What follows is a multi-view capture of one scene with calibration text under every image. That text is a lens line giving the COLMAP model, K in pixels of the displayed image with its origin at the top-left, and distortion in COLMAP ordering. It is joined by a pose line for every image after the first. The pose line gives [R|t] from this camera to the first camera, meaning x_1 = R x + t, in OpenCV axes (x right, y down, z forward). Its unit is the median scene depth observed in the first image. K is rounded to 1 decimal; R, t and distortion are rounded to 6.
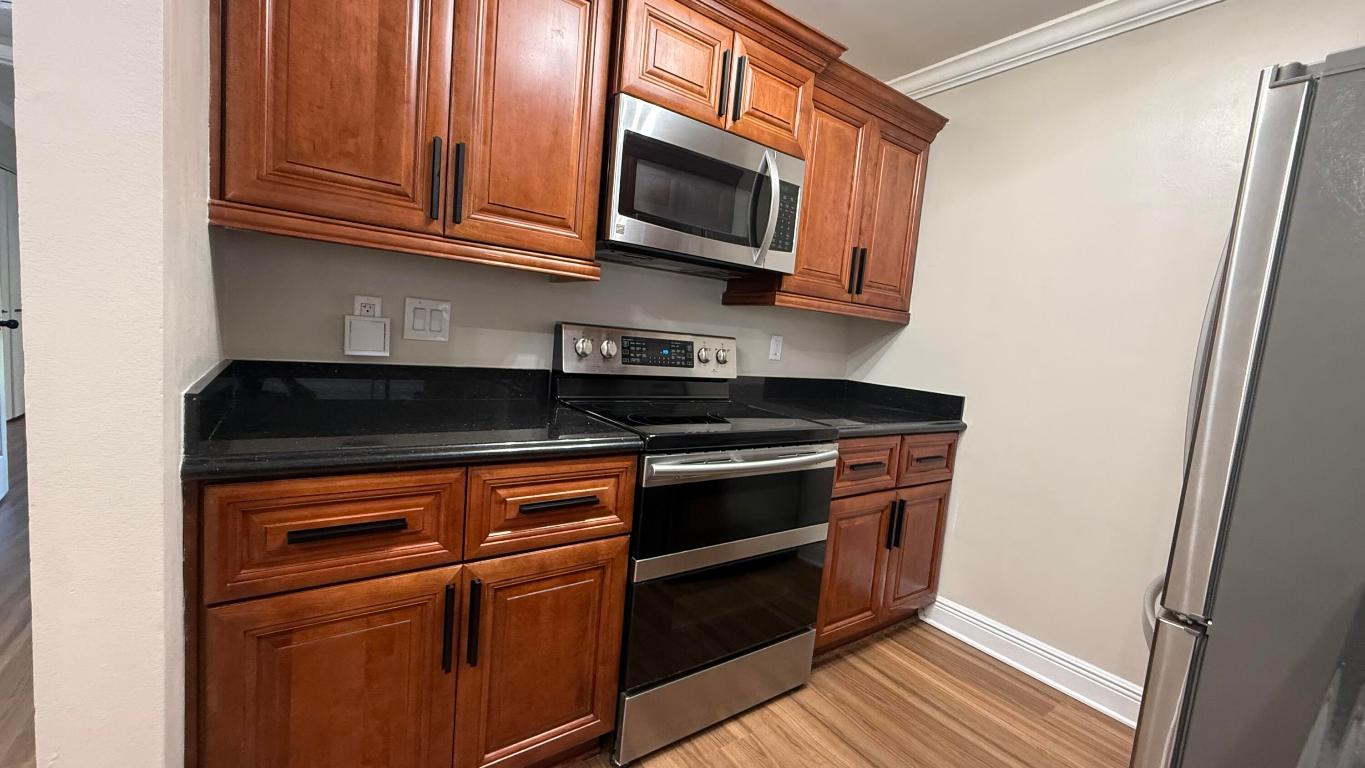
lens RADIAL K [[547.8, 0, 682.3], [0, 547.8, 385.3], [0, 0, 1]] dist [0.001539, 0.000268]
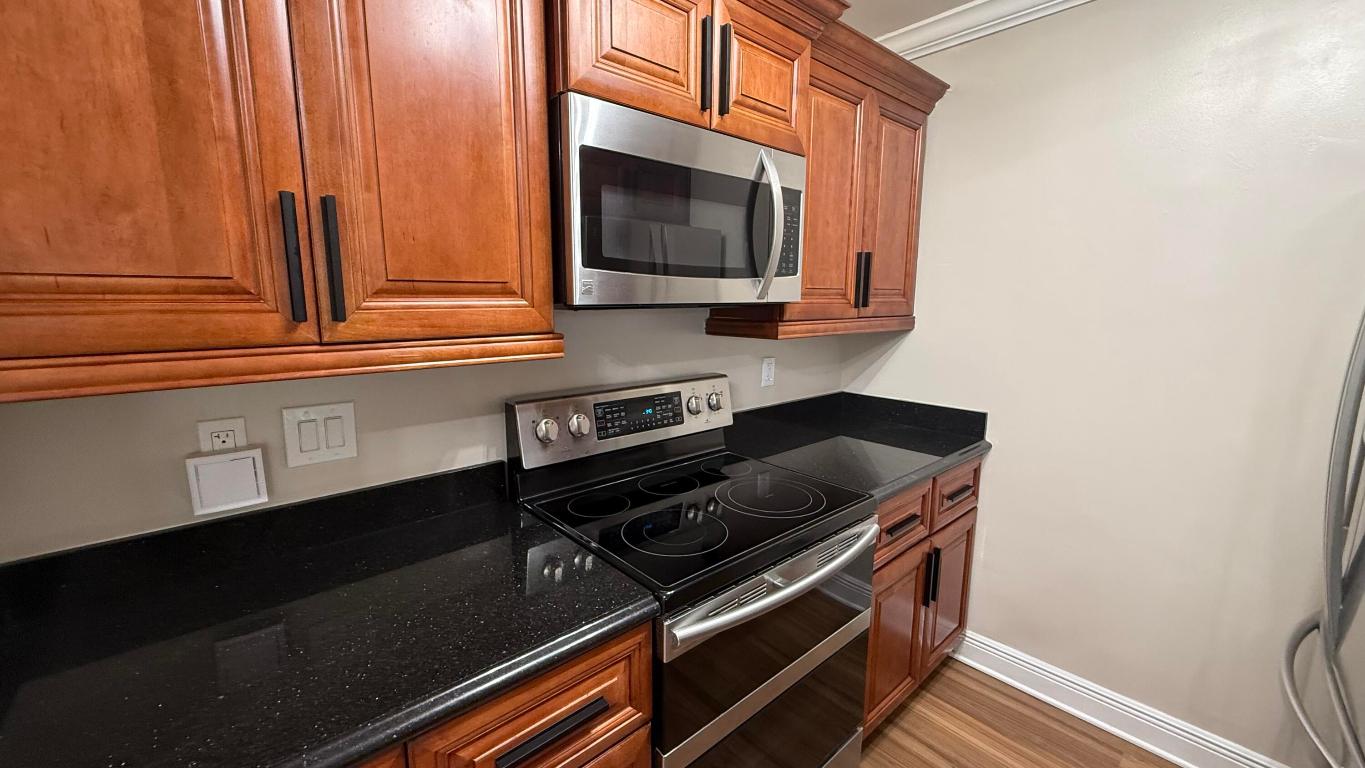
lens RADIAL K [[547.8, 0, 683.0], [0, 547.8, 385.3], [0, 0, 1]] dist [0.001539, 0.000268]
pose [[0.990362, -0.099295, 0.096561, -0.061402], [0.091909, 0.992696, 0.078153, -0.174865], [-0.103615, -0.068525, 0.992254, 0.235054]]
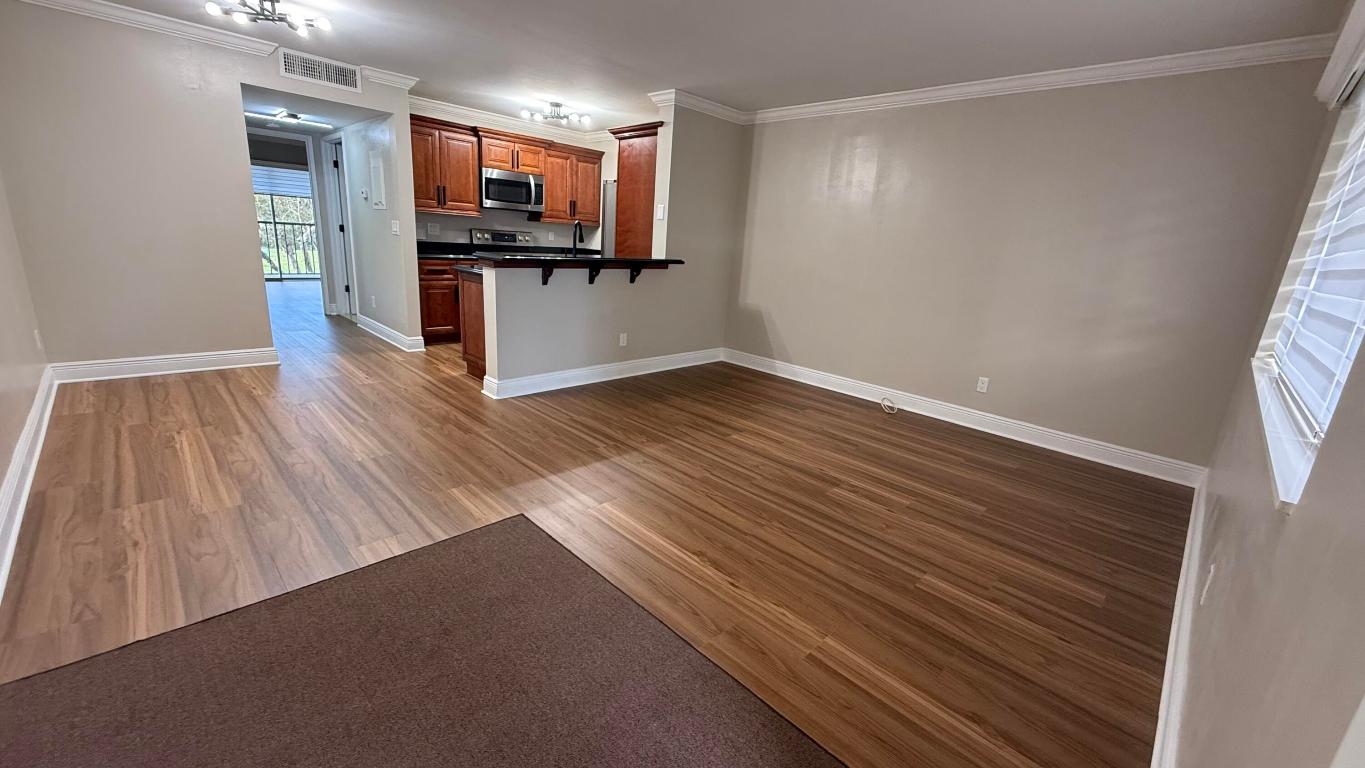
lens RADIAL K [[547.8, 0, 677.0], [0, 547.8, 386.7], [0, 0, 1]] dist [0.001539, 0.000268]
pose [[0.988795, -0.056928, 0.137996, 0.516093], [0.030316, 0.981743, 0.187782, 0.249655], [-0.146167, -0.181494, 0.972469, -2.687748]]
